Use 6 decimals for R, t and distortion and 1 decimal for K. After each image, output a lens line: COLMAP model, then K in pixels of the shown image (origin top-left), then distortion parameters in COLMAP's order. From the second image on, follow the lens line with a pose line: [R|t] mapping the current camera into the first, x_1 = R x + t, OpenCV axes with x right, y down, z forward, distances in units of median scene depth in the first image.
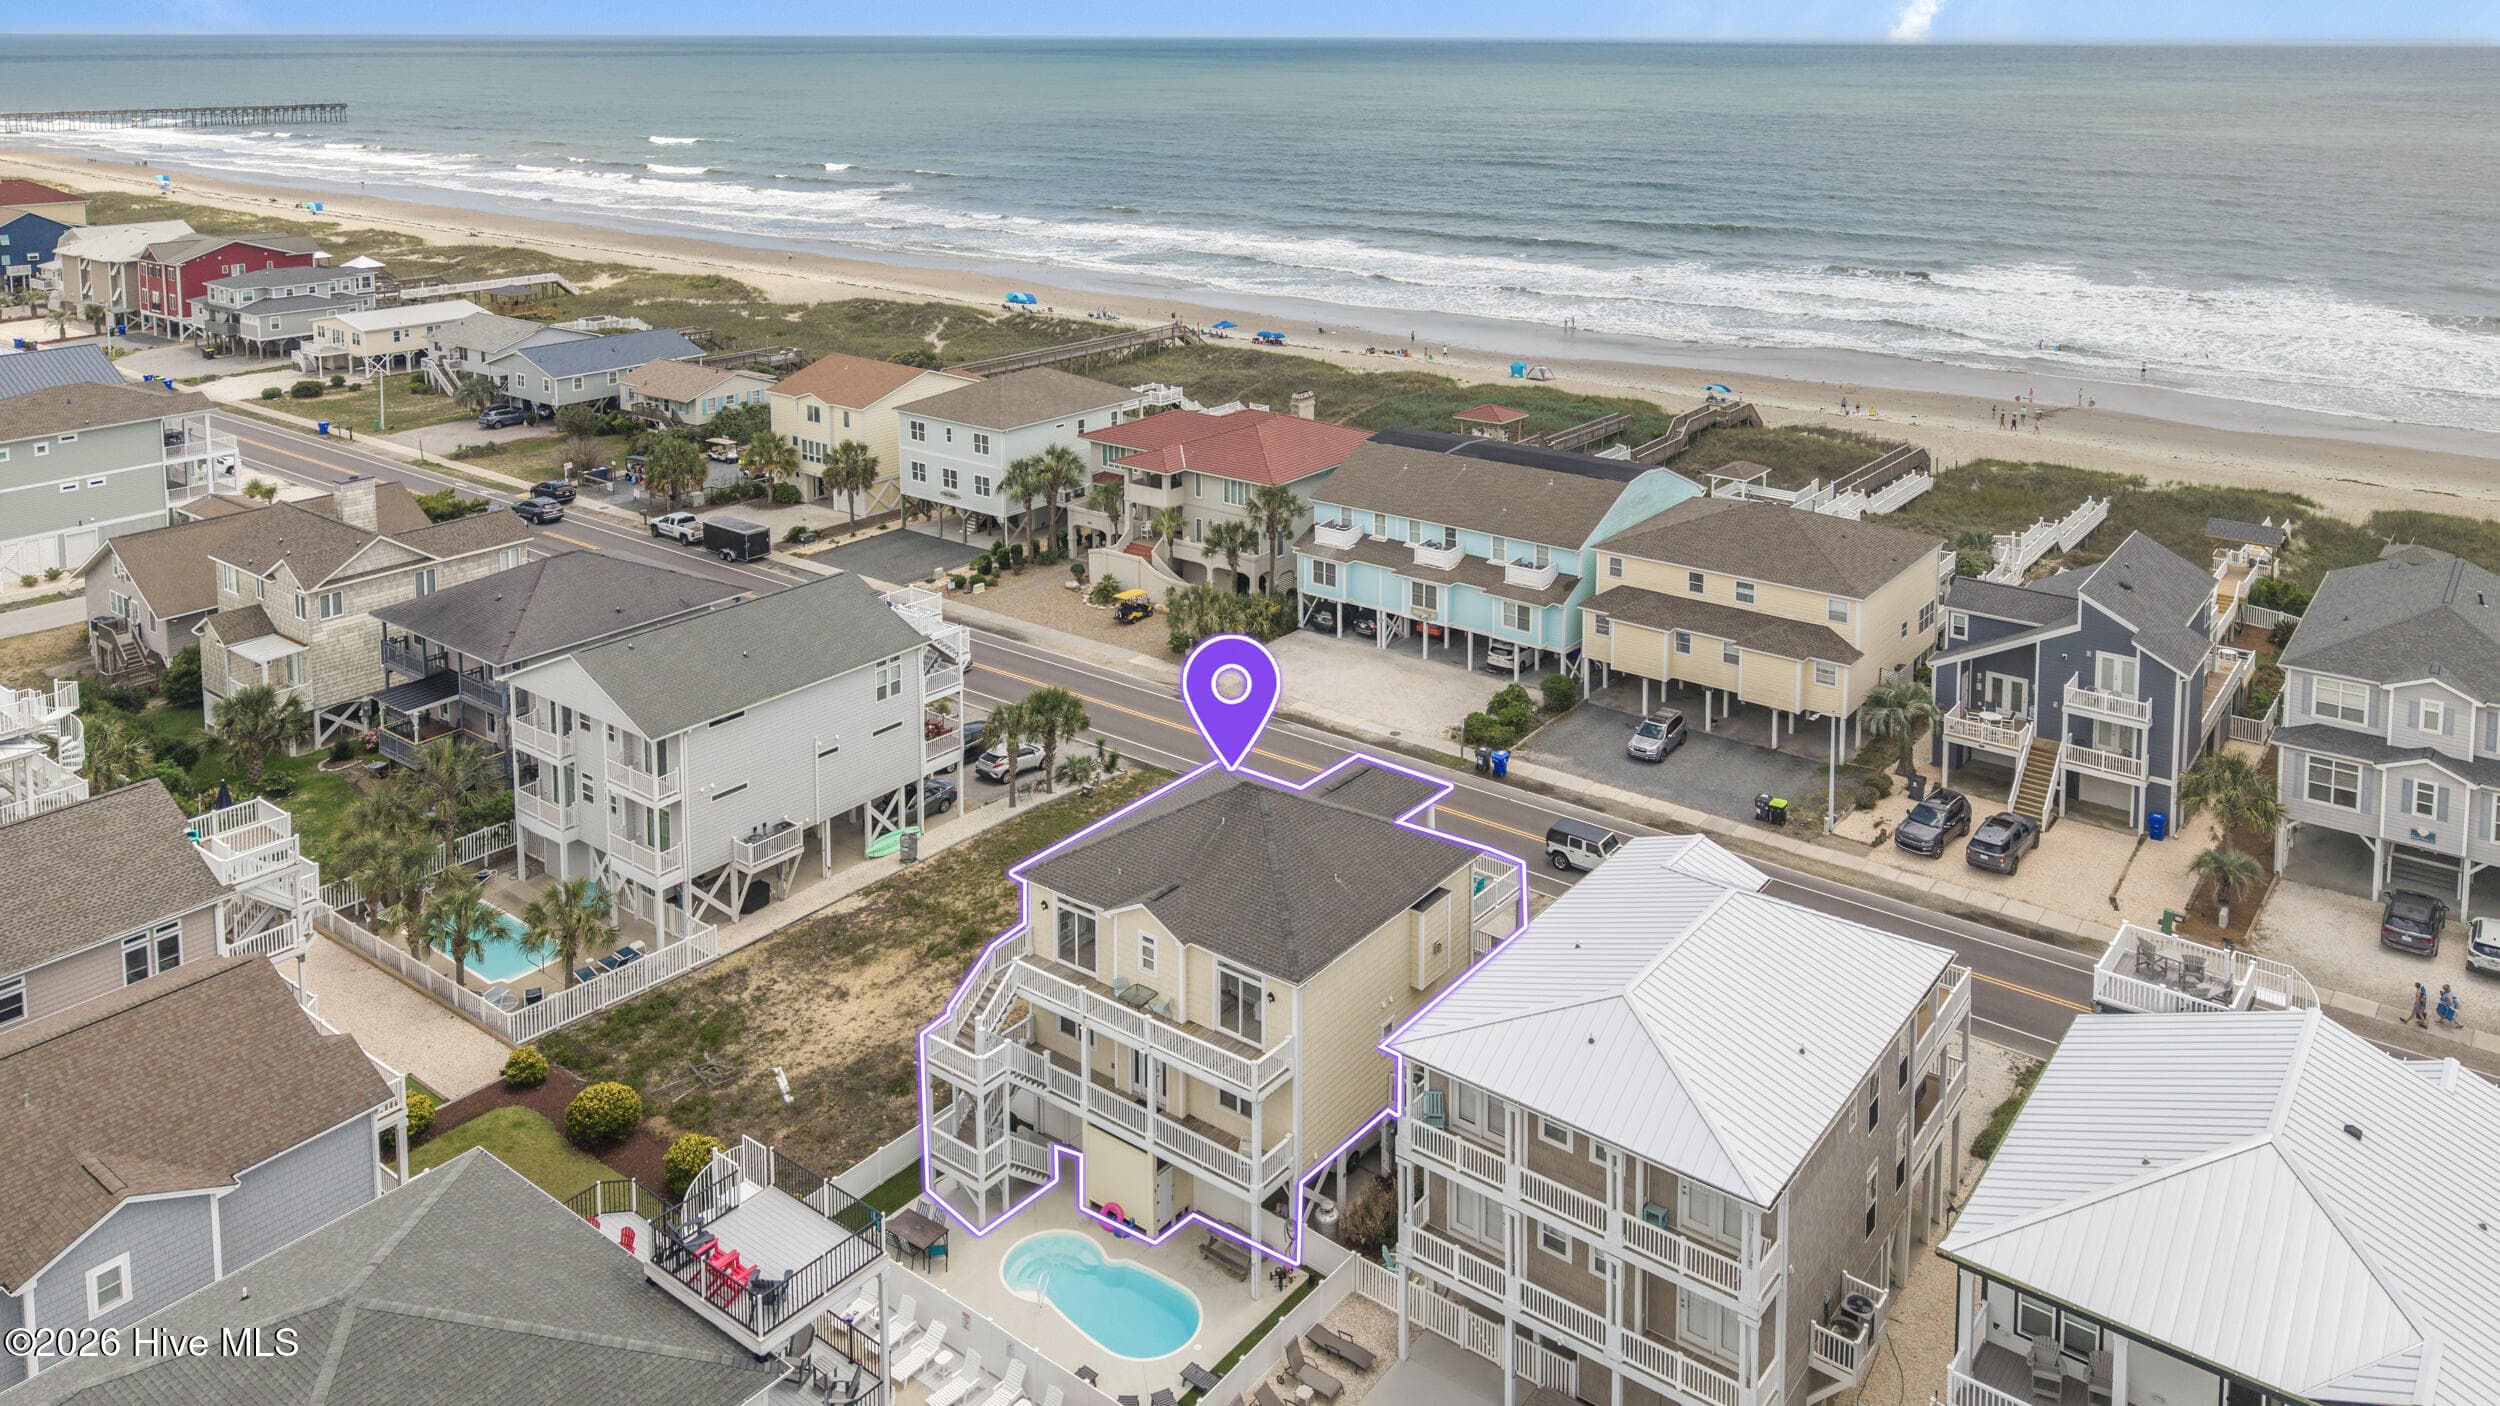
lens RADIAL K [[1762.2, 0, 1285.7], [0, 1762.2, 555.5], [0, 0, 1]] dist [0.066441, -0.056966]
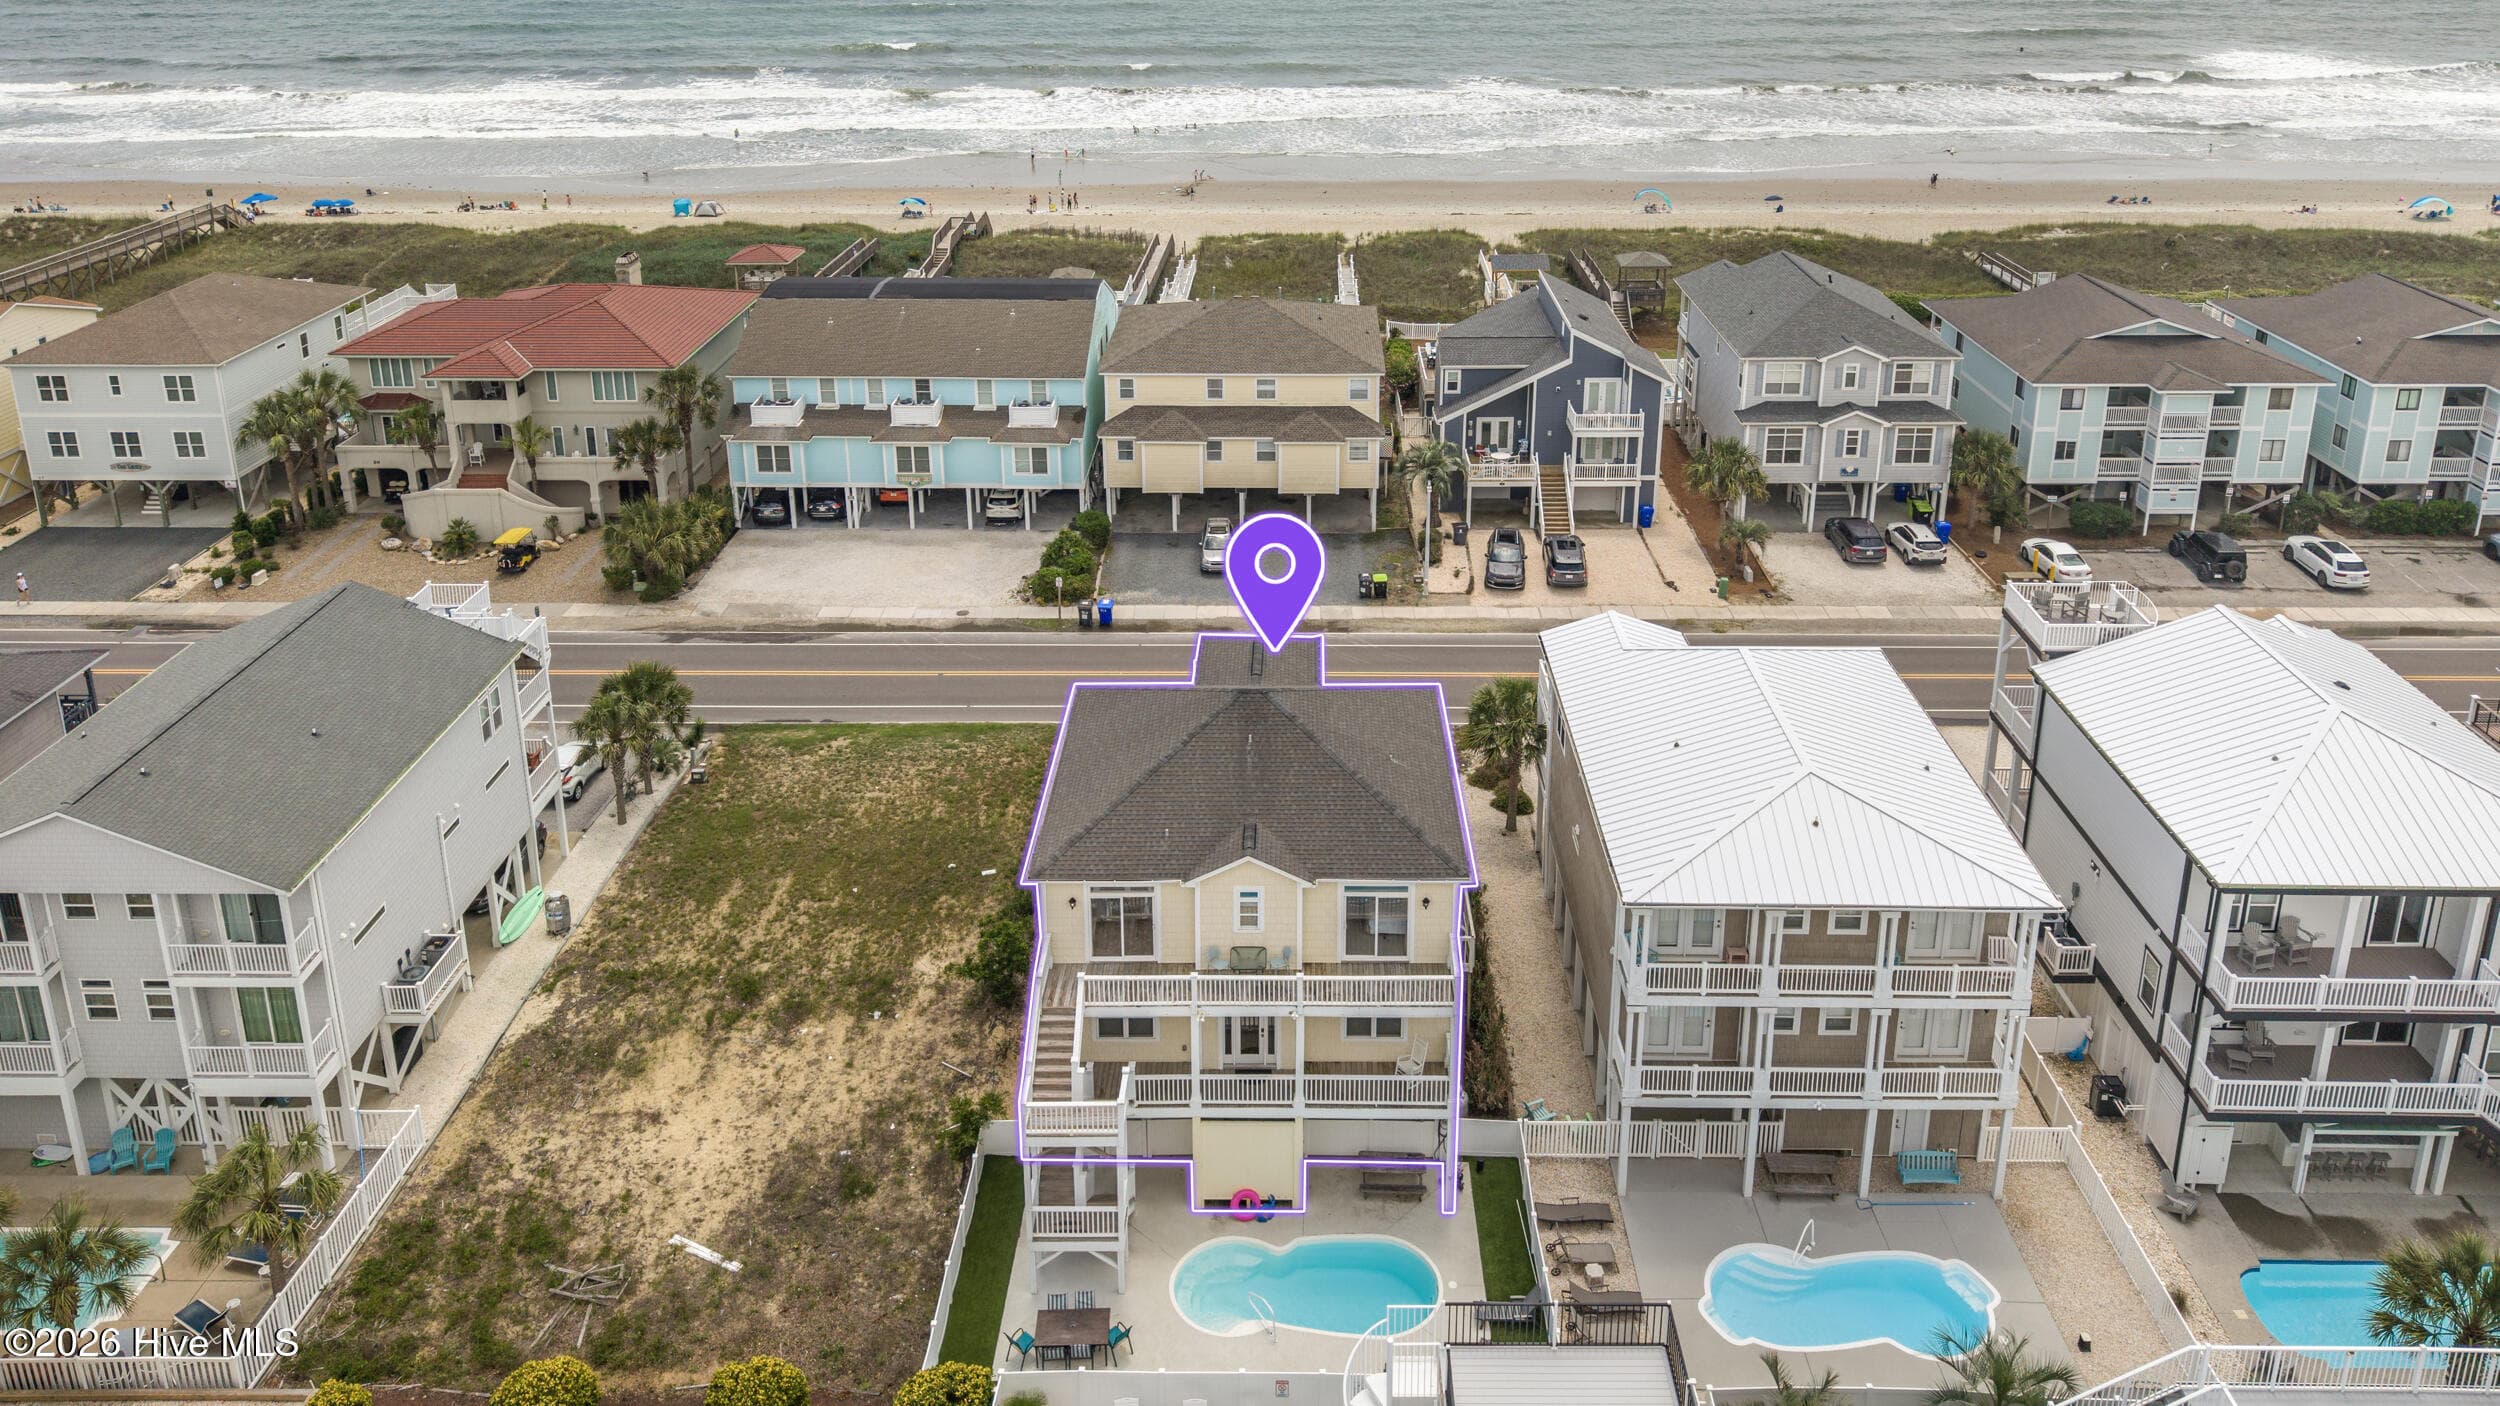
lens RADIAL K [[1657.5, 0, 1293.4], [0, 1657.5, 615.7], [0, 0, 1]] dist [0.069380, -0.103661]
pose [[0.795538, -0.258292, 0.548091, -0.255811], [0.174575, 0.963937, 0.200872, -0.037441], [-0.580209, -0.064119, 0.811940, 0.193001]]
